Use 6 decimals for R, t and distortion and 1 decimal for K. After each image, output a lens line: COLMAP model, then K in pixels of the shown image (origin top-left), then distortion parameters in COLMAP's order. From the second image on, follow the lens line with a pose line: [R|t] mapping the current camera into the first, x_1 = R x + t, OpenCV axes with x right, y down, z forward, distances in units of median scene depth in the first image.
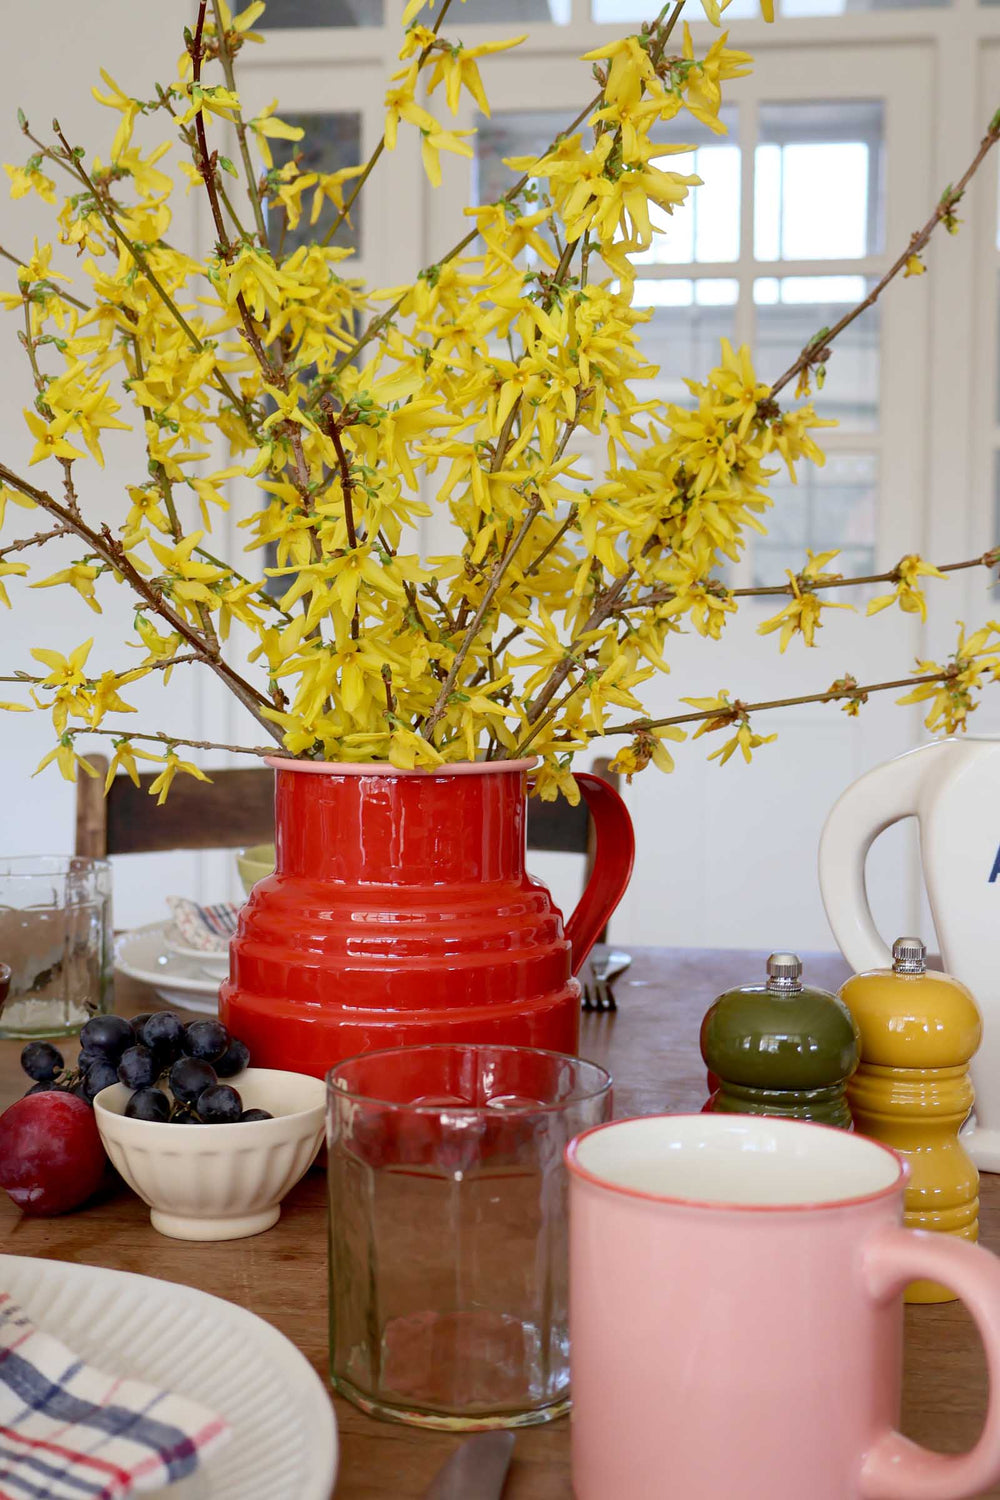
lens RADIAL K [[1753.5, 0, 503.6], [0, 1753.5, 768.7], [0, 0, 1]] dist [0.006469, -0.002046]
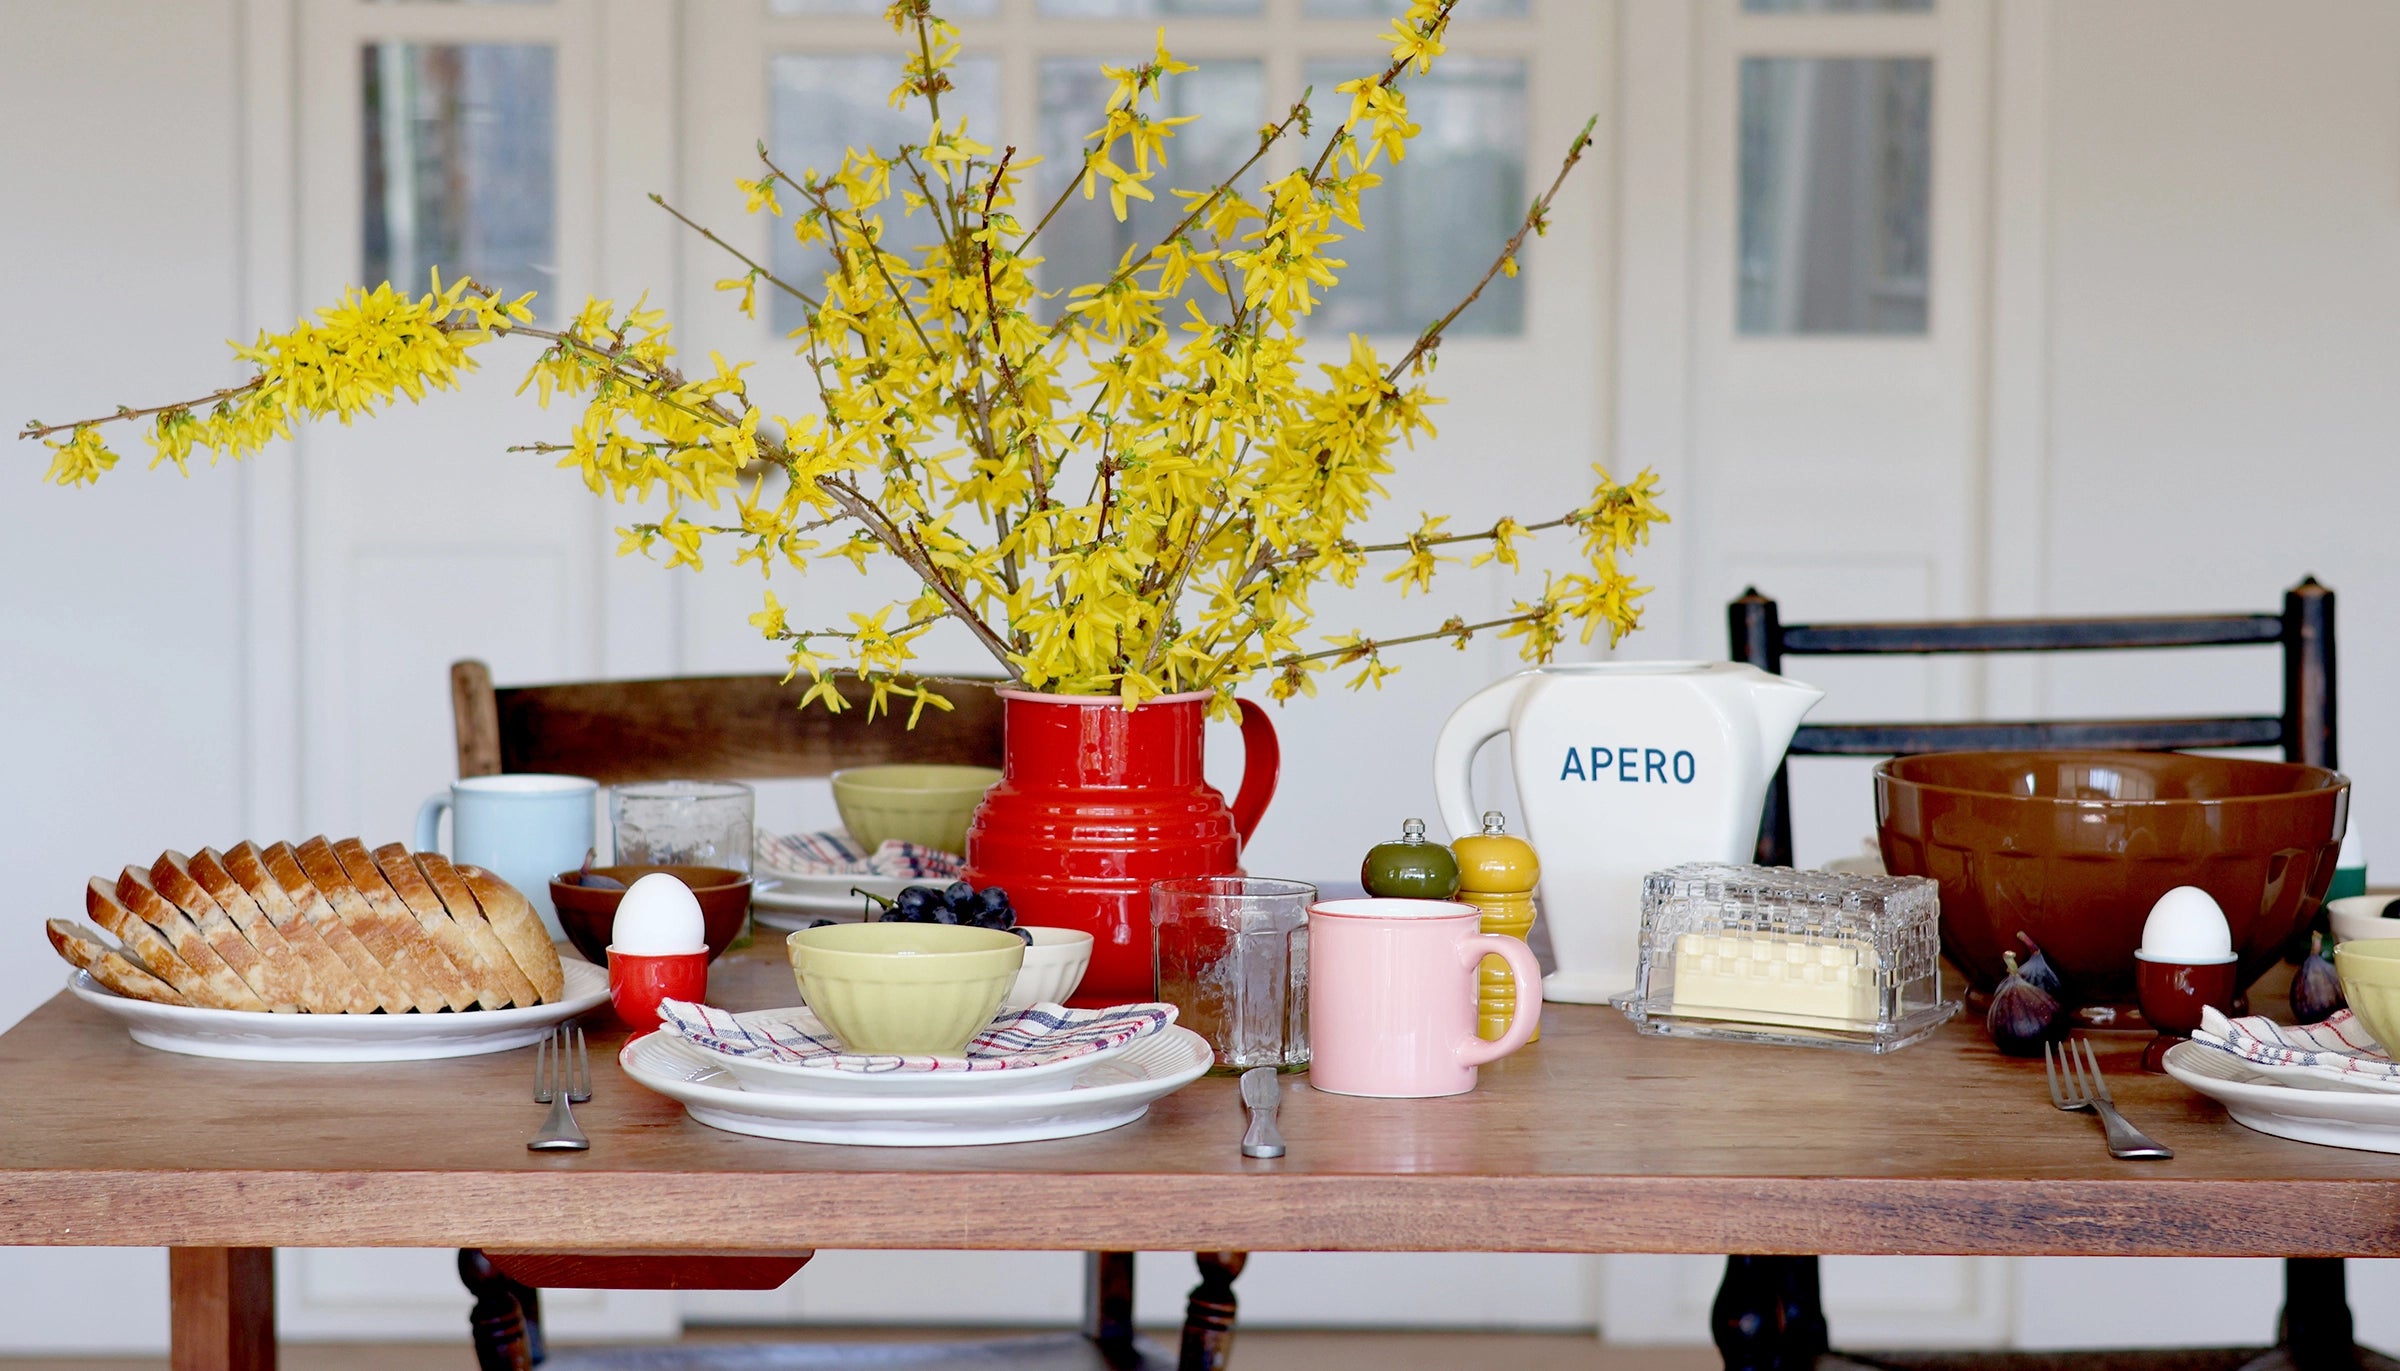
lens RADIAL K [[4706.2, 0, 1200.0], [0, 4706.2, 685.5], [0, 0, 1]] dist [0.003287, -0.014707]
pose [[0.991424, -0.010671, 0.130247, -0.411357], [0.008680, 0.999837, 0.015848, -0.058927], [-0.130395, -0.014581, 0.991355, -2.242978]]
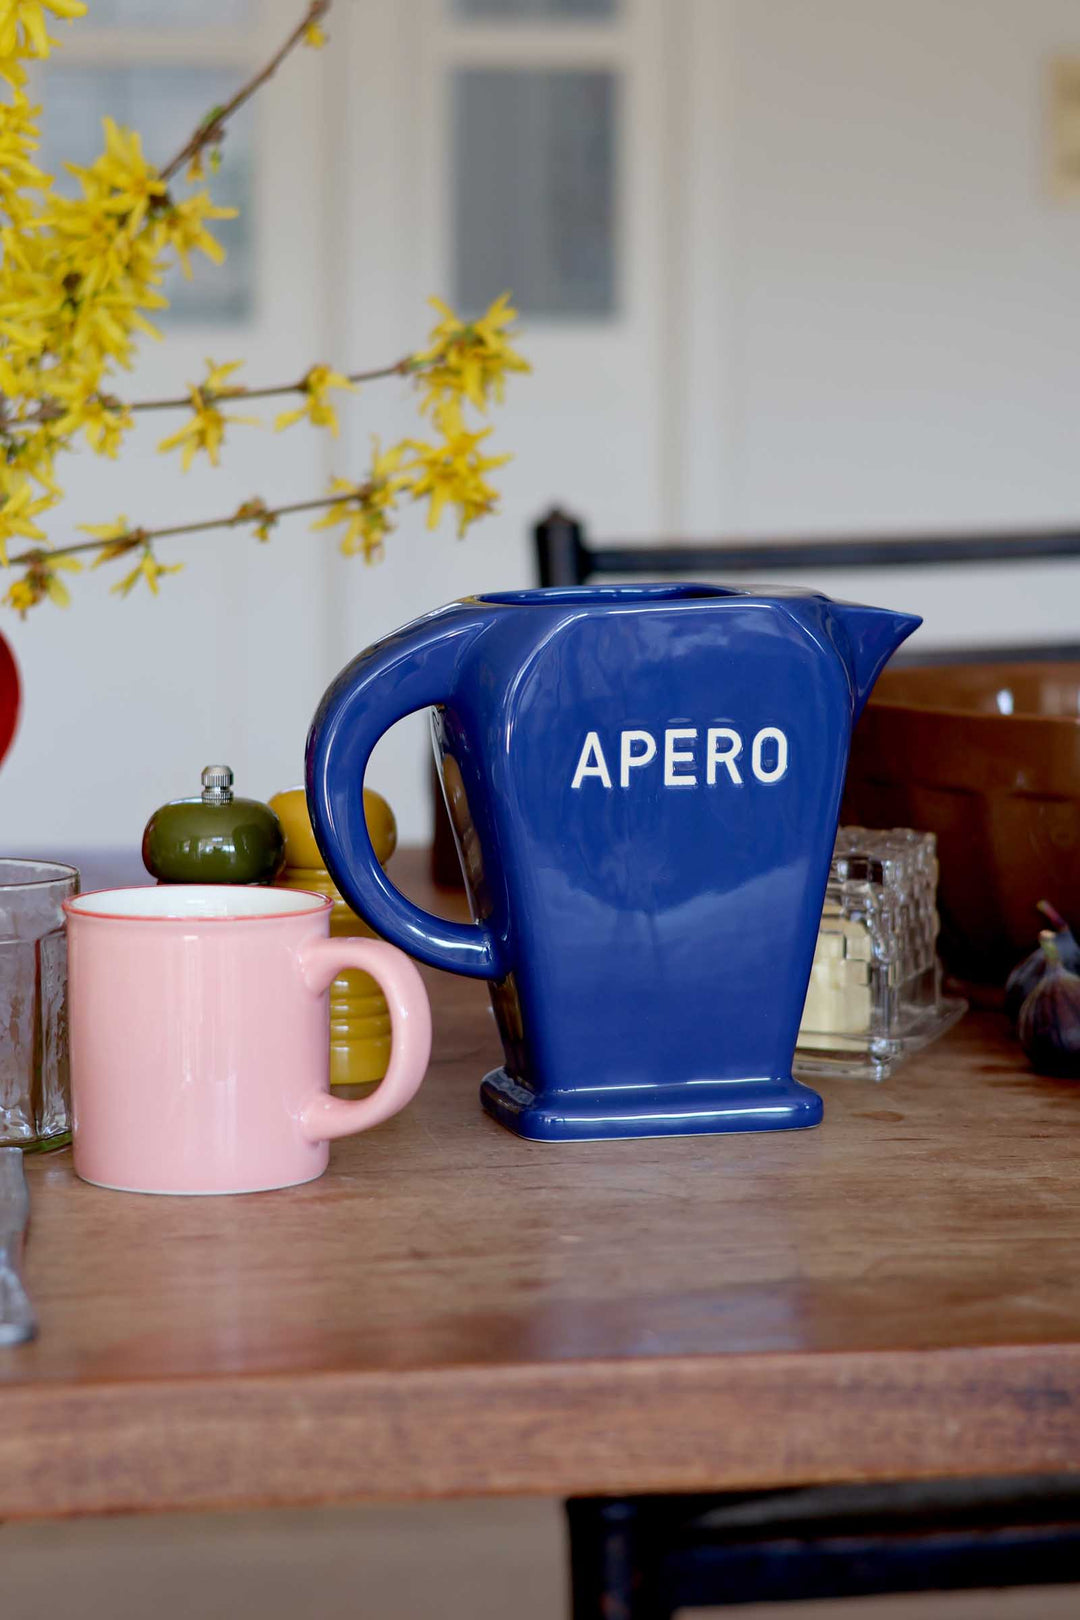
lens RADIAL K [[3673.4, 0, 540.0], [0, 3673.4, 810.0], [0, 0, 1]] dist [0.002554, -0.073513]
pose [[0.959731, -0.039463, 0.278136, -0.202875], [0.024760, 0.998114, 0.056180, 0.006038], [-0.279829, -0.047031, 0.958897, -0.895122]]
